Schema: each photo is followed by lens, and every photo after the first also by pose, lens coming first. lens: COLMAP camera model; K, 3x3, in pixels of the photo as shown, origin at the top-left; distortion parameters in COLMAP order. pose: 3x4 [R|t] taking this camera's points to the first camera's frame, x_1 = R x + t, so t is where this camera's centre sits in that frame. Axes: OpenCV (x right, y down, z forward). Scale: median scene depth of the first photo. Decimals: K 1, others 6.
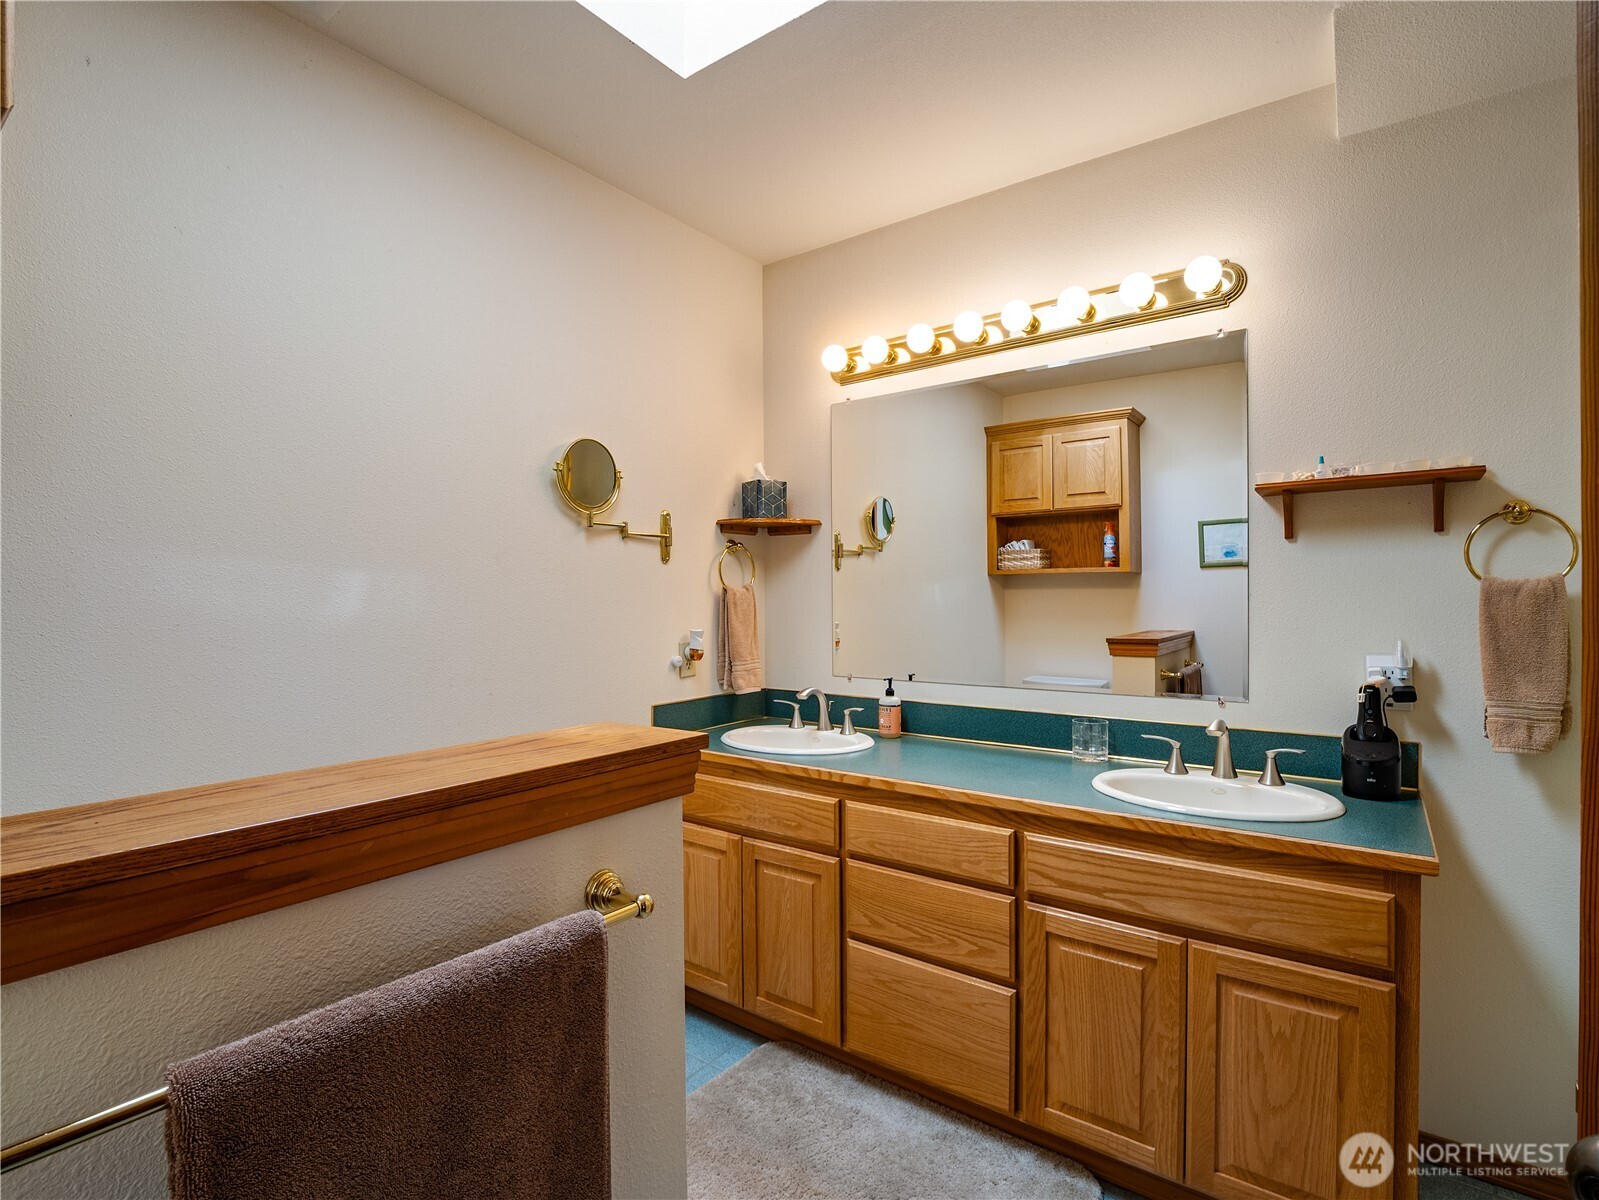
lens RADIAL K [[773.2, 0, 795.2], [0, 773.2, 606.1], [0, 0, 1]] dist [-0.014091, -0.001449]
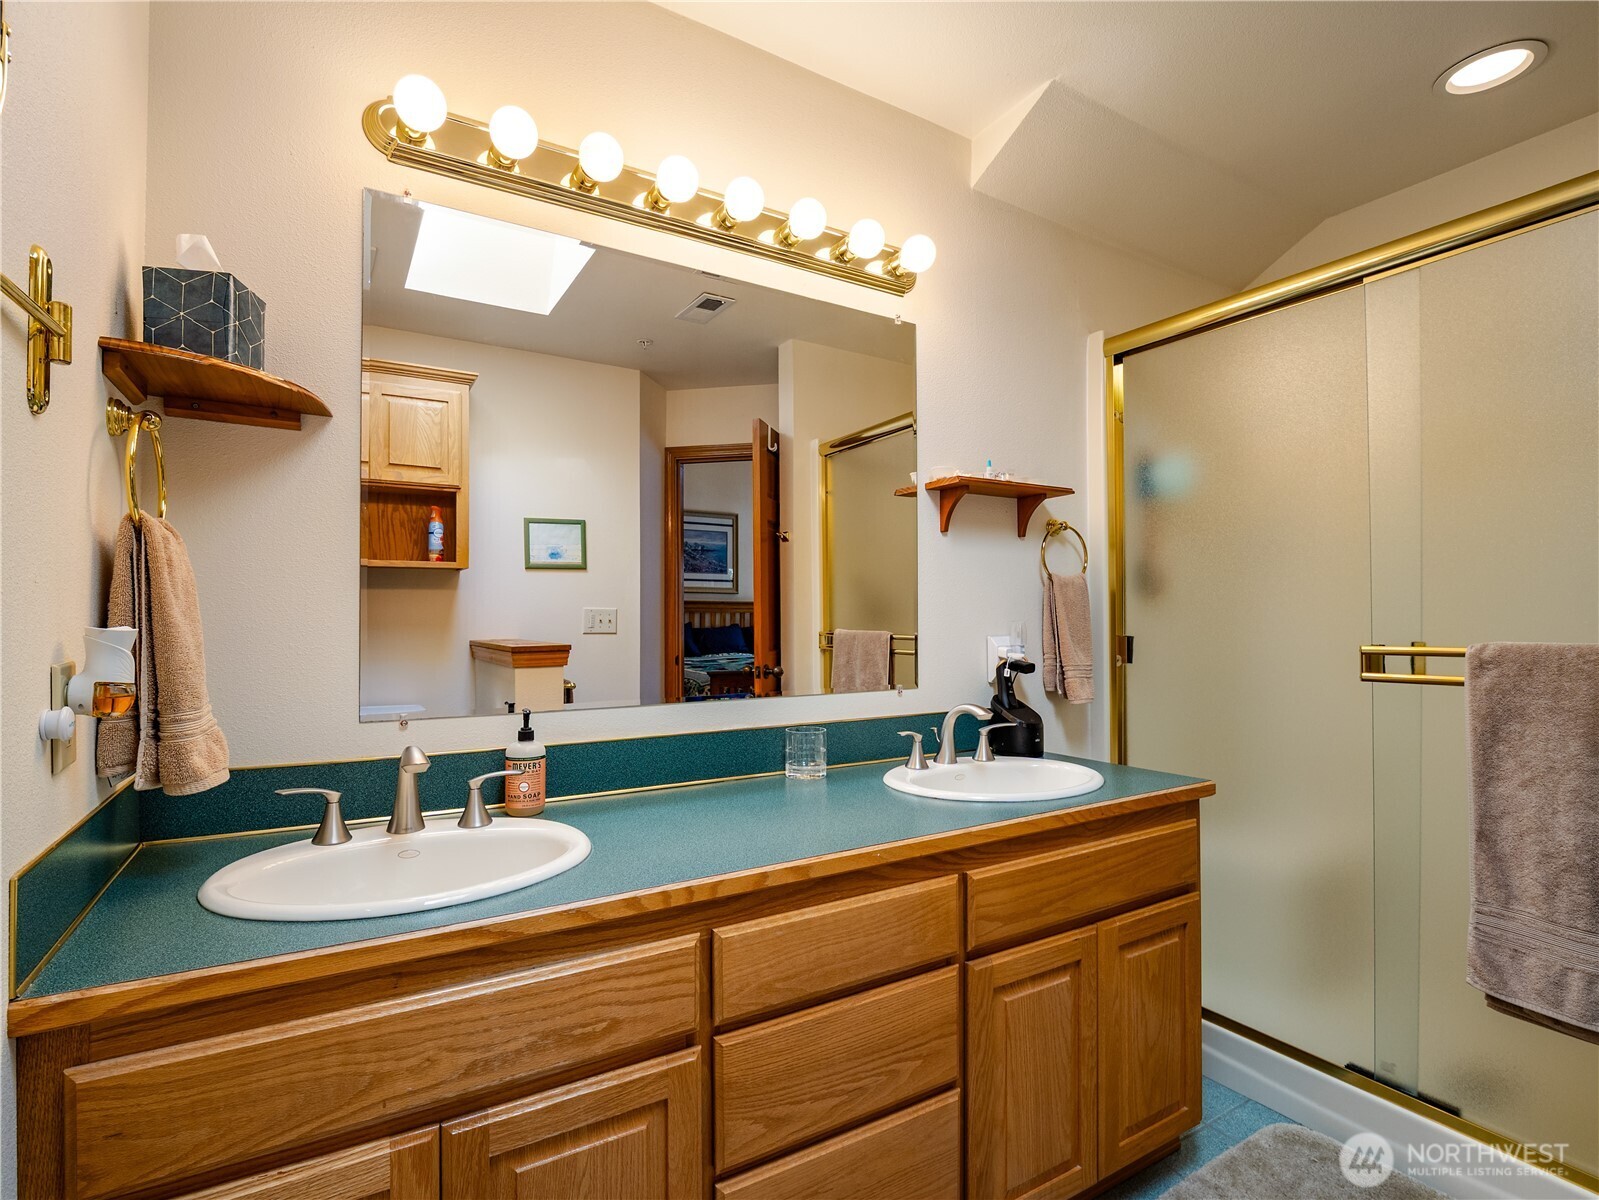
lens RADIAL K [[773.2, 0, 795.2], [0, 773.2, 606.1], [0, 0, 1]] dist [-0.014091, -0.001449]
pose [[0.391389, 0.016581, 0.920076, -0.399247], [0.008493, 0.999730, -0.021630, 0.035804], [-0.920186, 0.016280, 0.391142, 0.709805]]
